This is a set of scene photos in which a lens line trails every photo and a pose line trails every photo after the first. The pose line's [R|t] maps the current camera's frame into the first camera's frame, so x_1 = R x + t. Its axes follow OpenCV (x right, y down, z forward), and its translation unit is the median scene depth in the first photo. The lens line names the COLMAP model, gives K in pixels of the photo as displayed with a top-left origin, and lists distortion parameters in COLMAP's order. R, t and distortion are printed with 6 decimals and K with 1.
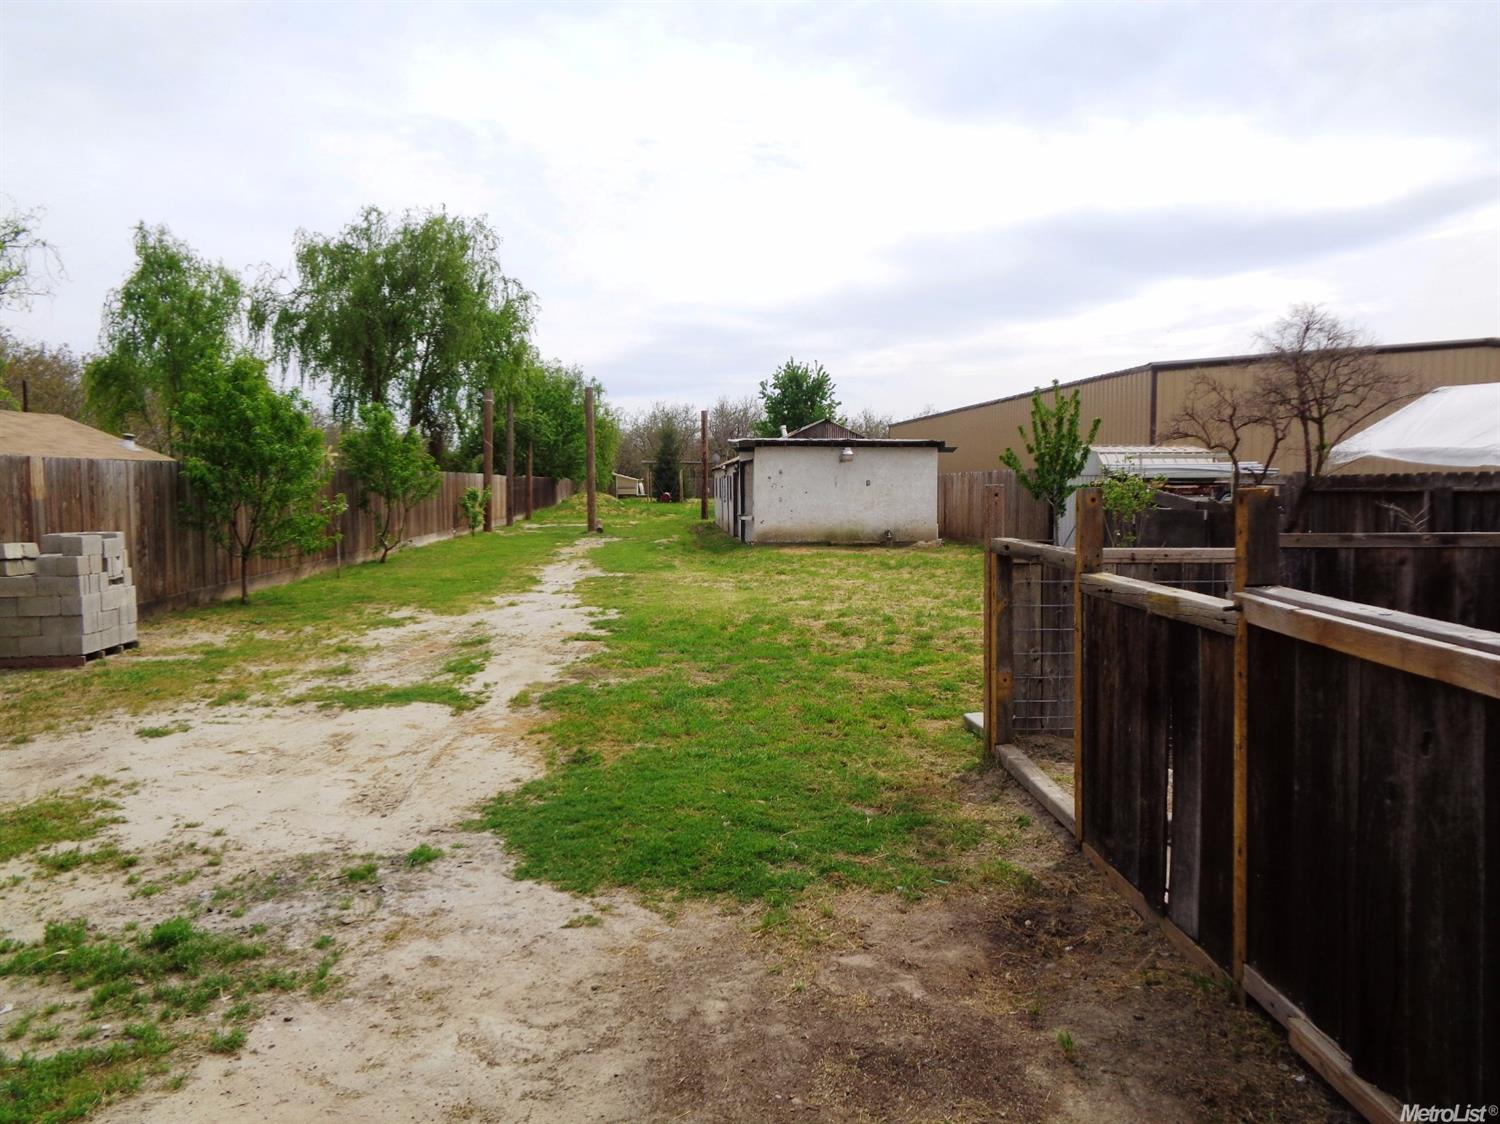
lens RADIAL K [[1135.2, 0, 756.5], [0, 1135.2, 561.1], [0, 0, 1]] dist [0.011013, -0.001299]
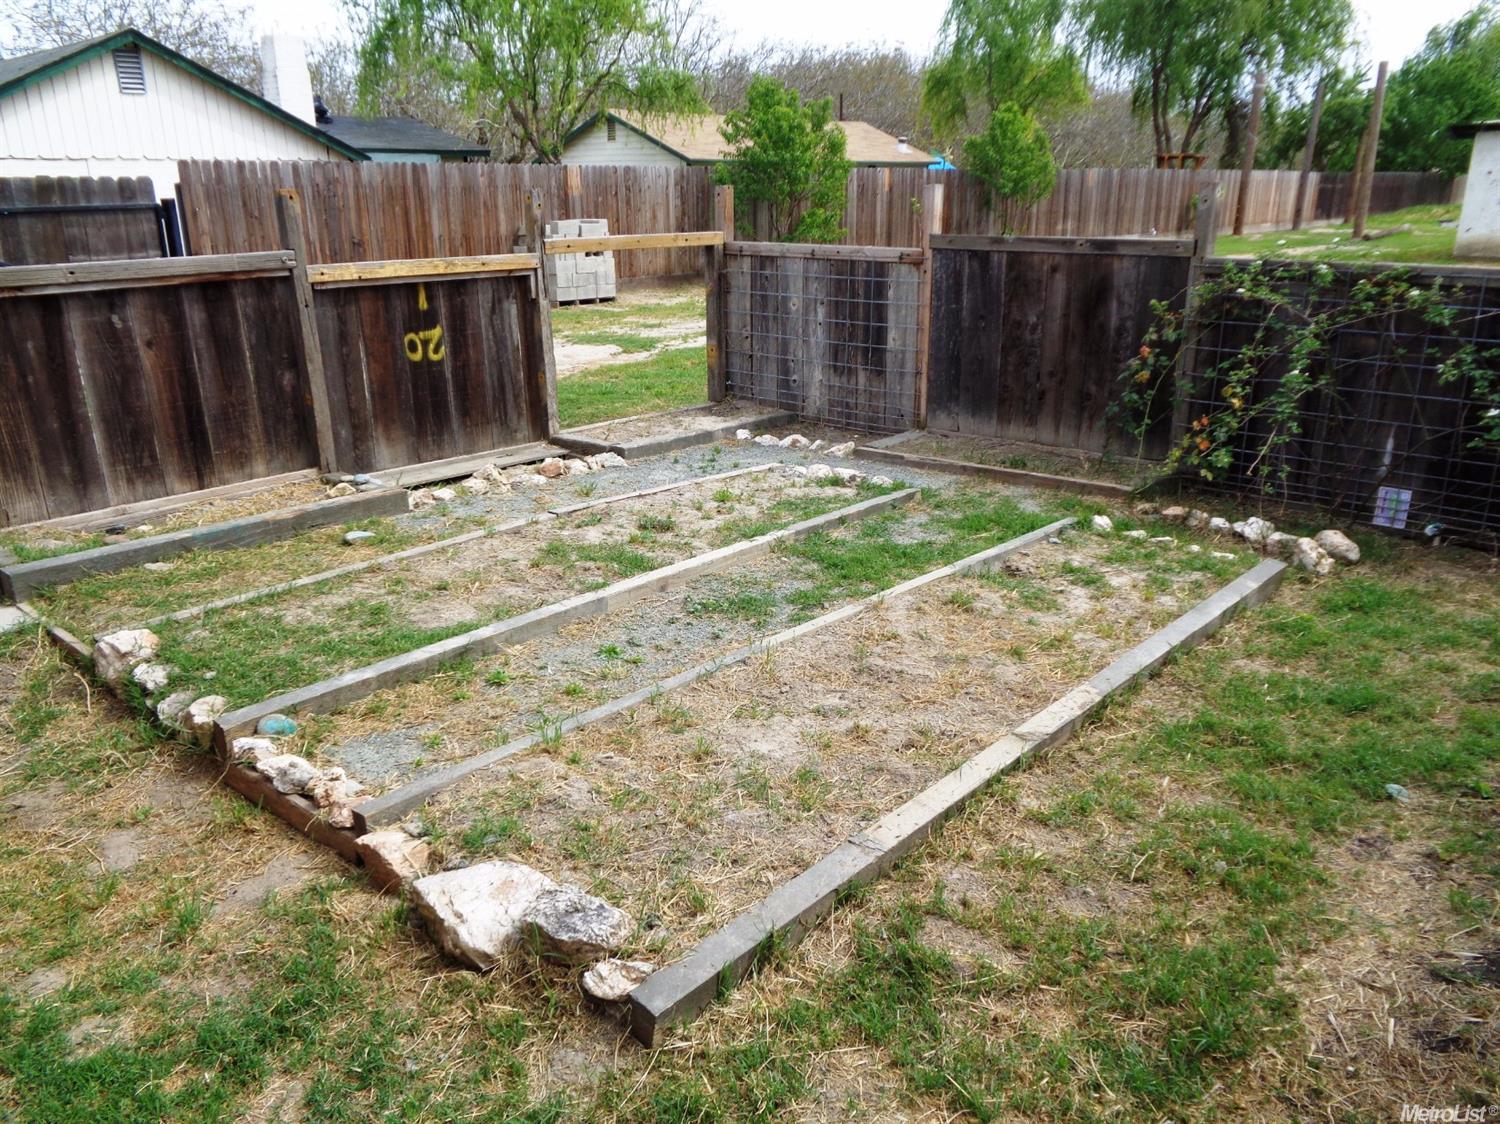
lens RADIAL K [[1135.2, 0, 755.8], [0, 1135.2, 560.4], [0, 0, 1]] dist [0.011013, -0.001299]
pose [[0.686010, 0.226023, -0.691595, 0.556243], [-0.046117, 0.962122, 0.268691, -0.004436], [0.726129, -0.152431, 0.670449, 0.085133]]
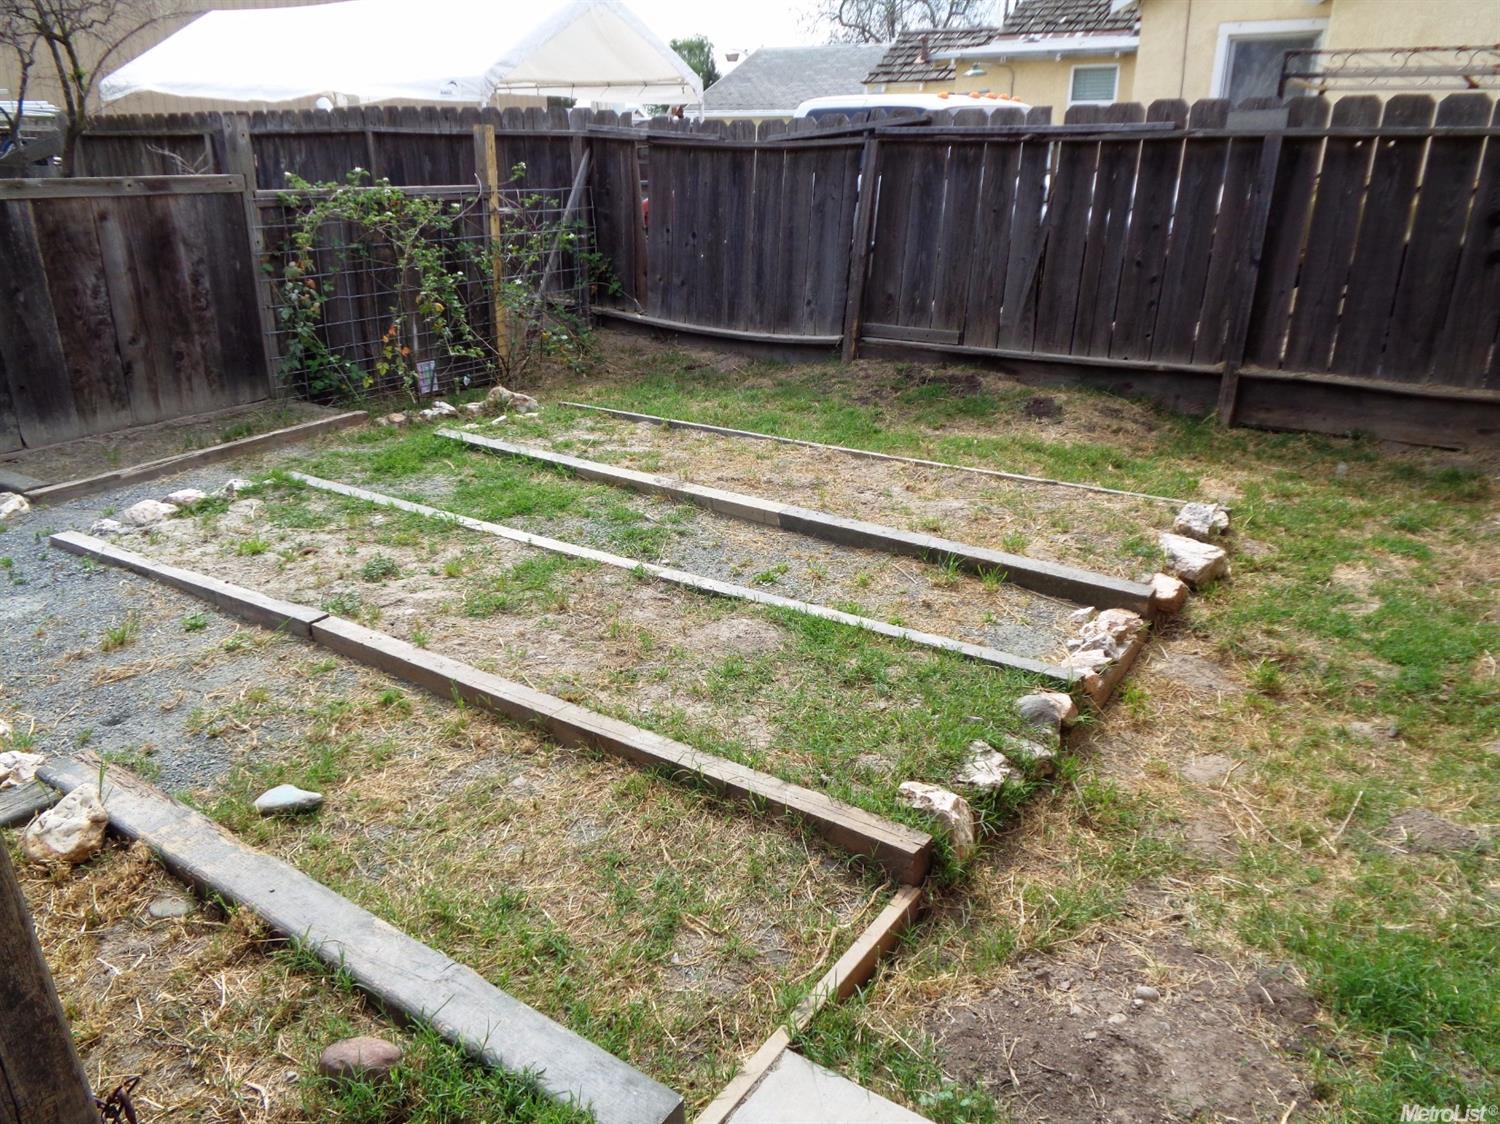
lens RADIAL K [[1135.2, 0, 748.4], [0, 1135.2, 570.4], [0, 0, 1]] dist [0.011013, -0.001299]
pose [[0.626617, -0.271875, 0.730366, 0.106440], [0.048660, 0.948996, 0.311511, 0.004503], [-0.777807, -0.159658, 0.607886, 0.074666]]
